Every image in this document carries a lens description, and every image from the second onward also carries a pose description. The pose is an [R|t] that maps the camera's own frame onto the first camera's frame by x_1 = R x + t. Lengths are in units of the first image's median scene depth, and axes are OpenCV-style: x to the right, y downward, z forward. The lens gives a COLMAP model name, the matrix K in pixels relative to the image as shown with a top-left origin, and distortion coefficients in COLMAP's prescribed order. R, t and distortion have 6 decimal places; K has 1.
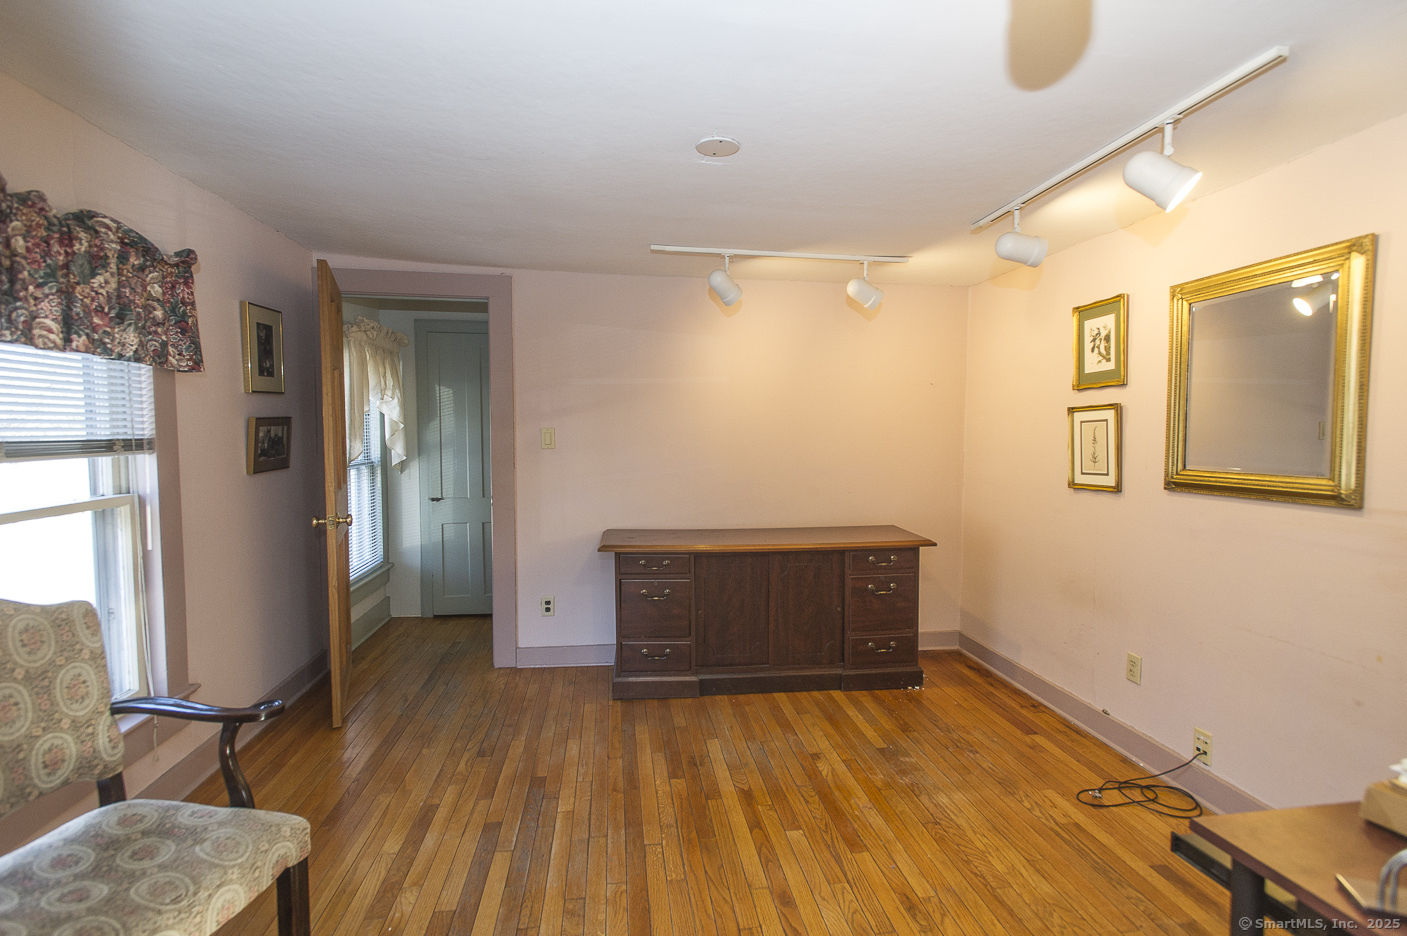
lens RADIAL K [[657.9, 0, 704.8], [0, 657.9, 466.8], [0, 0, 1]] dist [0.013444, -0.001751]
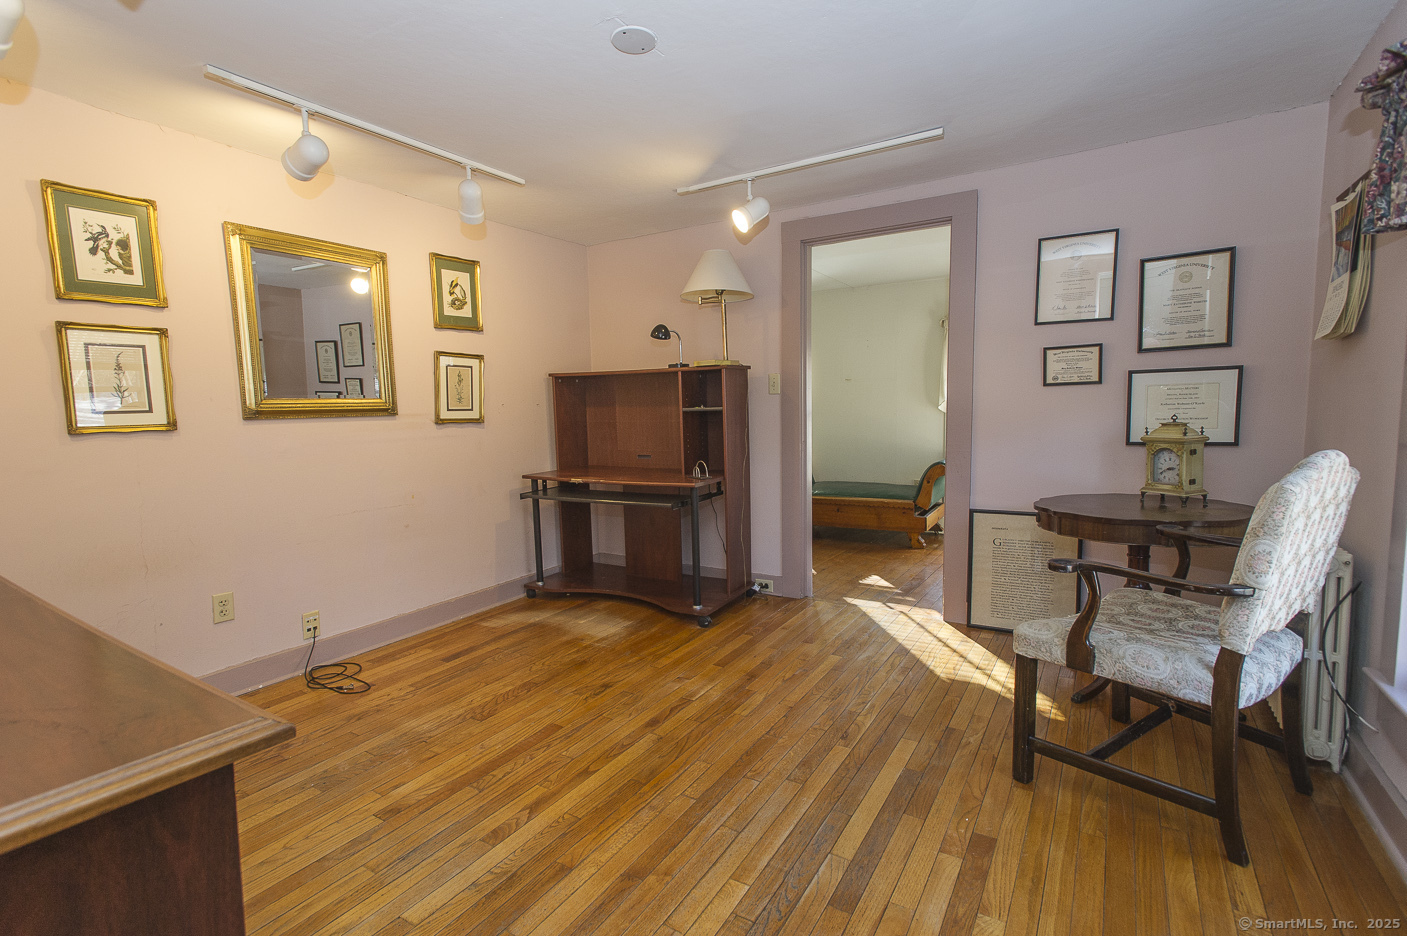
lens RADIAL K [[657.9, 0, 706.7], [0, 657.9, 470.1], [0, 0, 1]] dist [0.013444, -0.001751]
pose [[-0.766729, -0.052989, 0.639780, -0.512139], [0.052296, 0.988120, 0.144513, 0.000557], [-0.639837, 0.144260, -0.754849, 1.262555]]
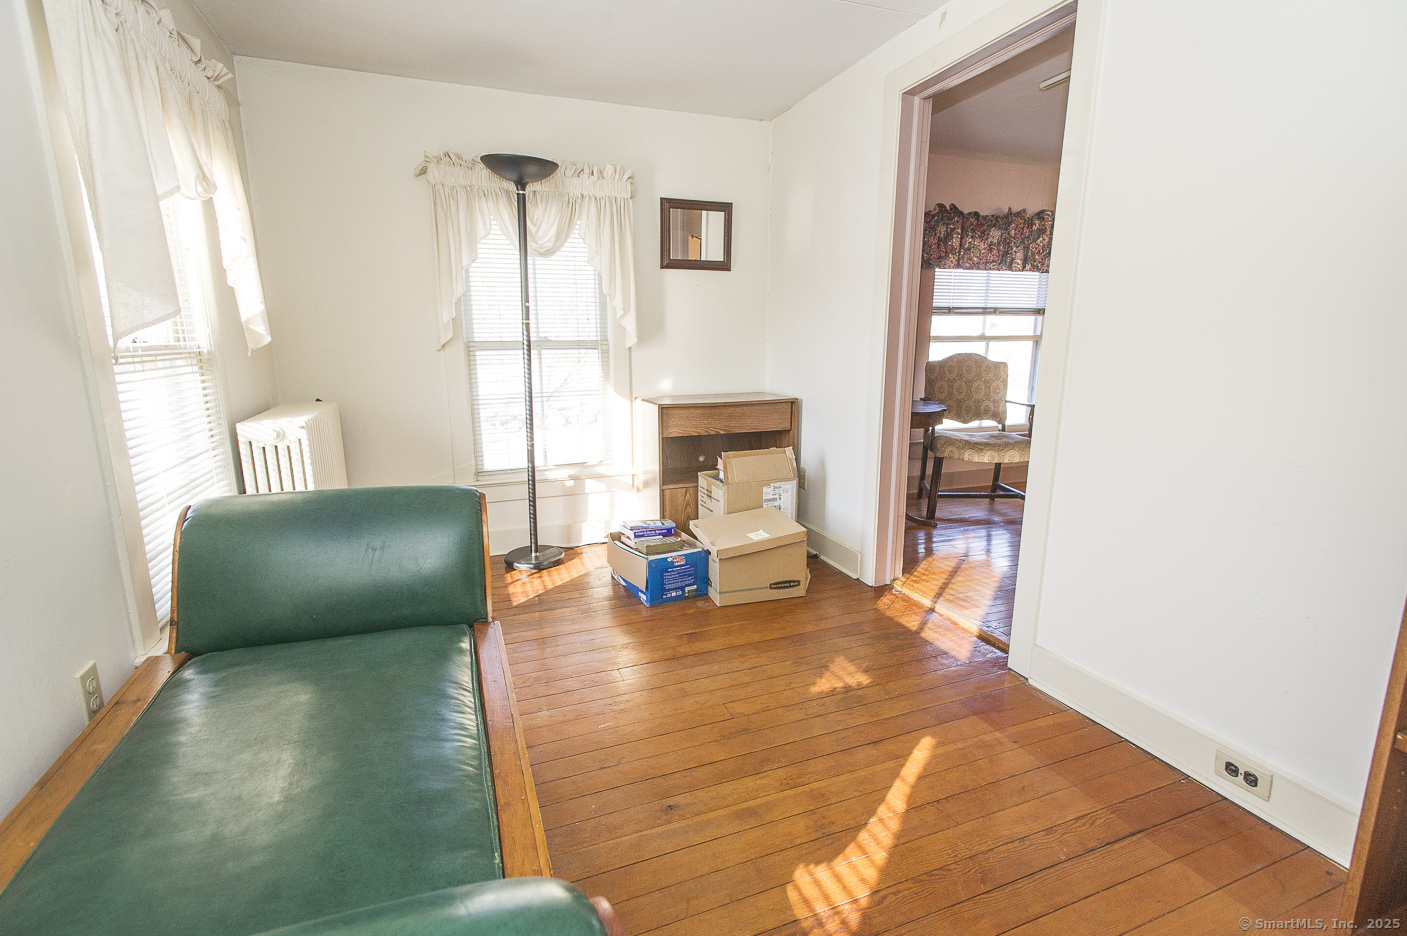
lens RADIAL K [[657.9, 0, 703.1], [0, 657.9, 472.7], [0, 0, 1]] dist [0.013444, -0.001751]
pose [[0.208326, 0.191324, -0.959164, 0.902636], [-0.057548, 0.981379, 0.183256, 0.126153], [0.976365, 0.017021, 0.215457, -0.487285]]
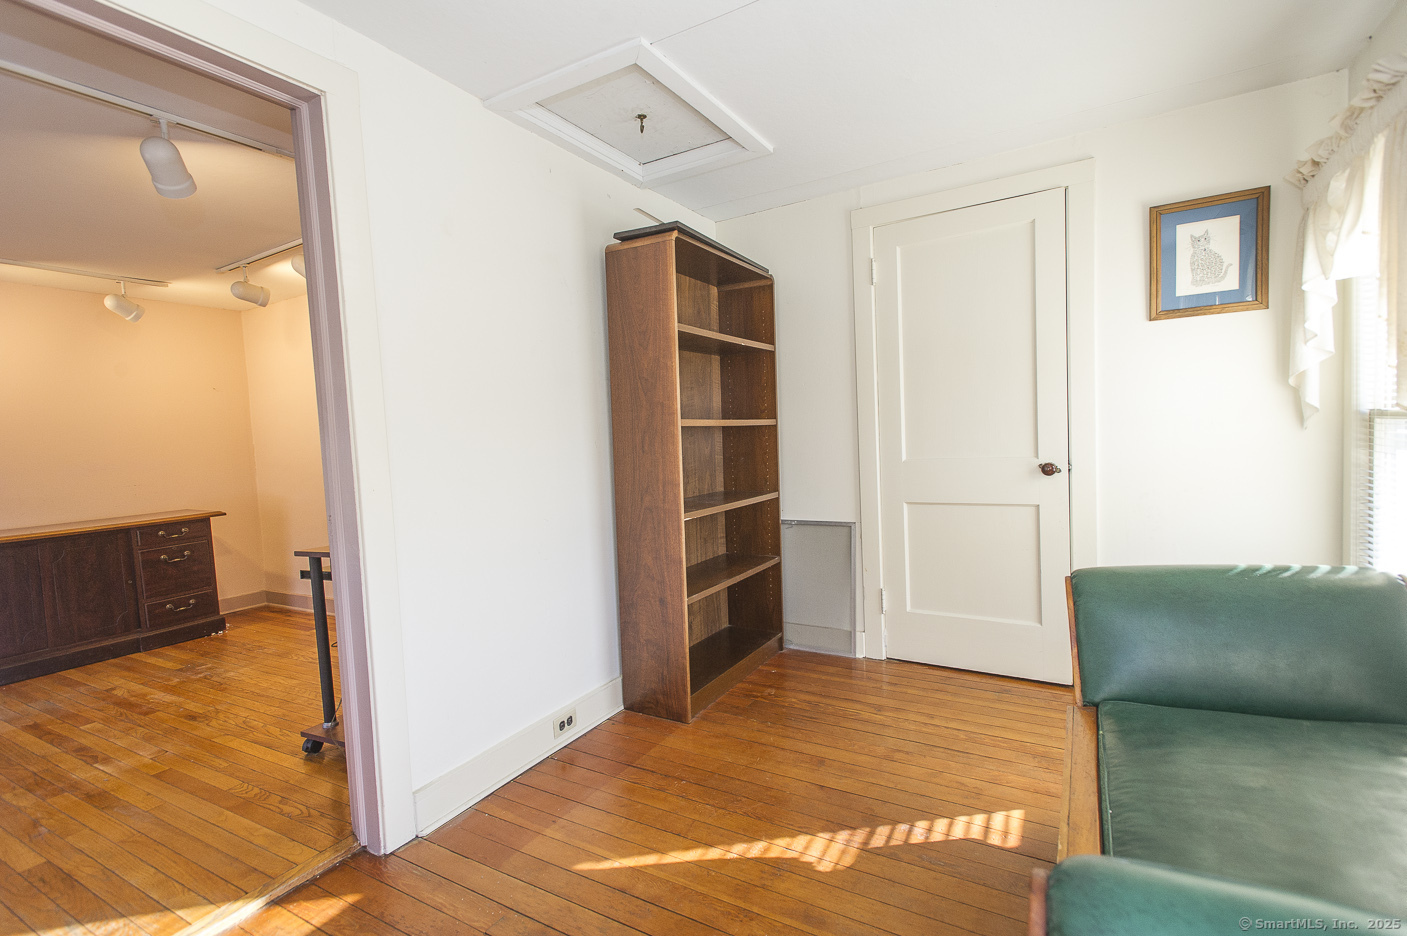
lens RADIAL K [[657.9, 0, 705.5], [0, 657.9, 471.6], [0, 0, 1]] dist [0.013444, -0.001751]
pose [[0.621892, -0.078710, 0.779137, -0.071527], [0.097457, 0.994980, 0.022726, 0.121080], [-0.777015, 0.061799, 0.626441, -0.632436]]
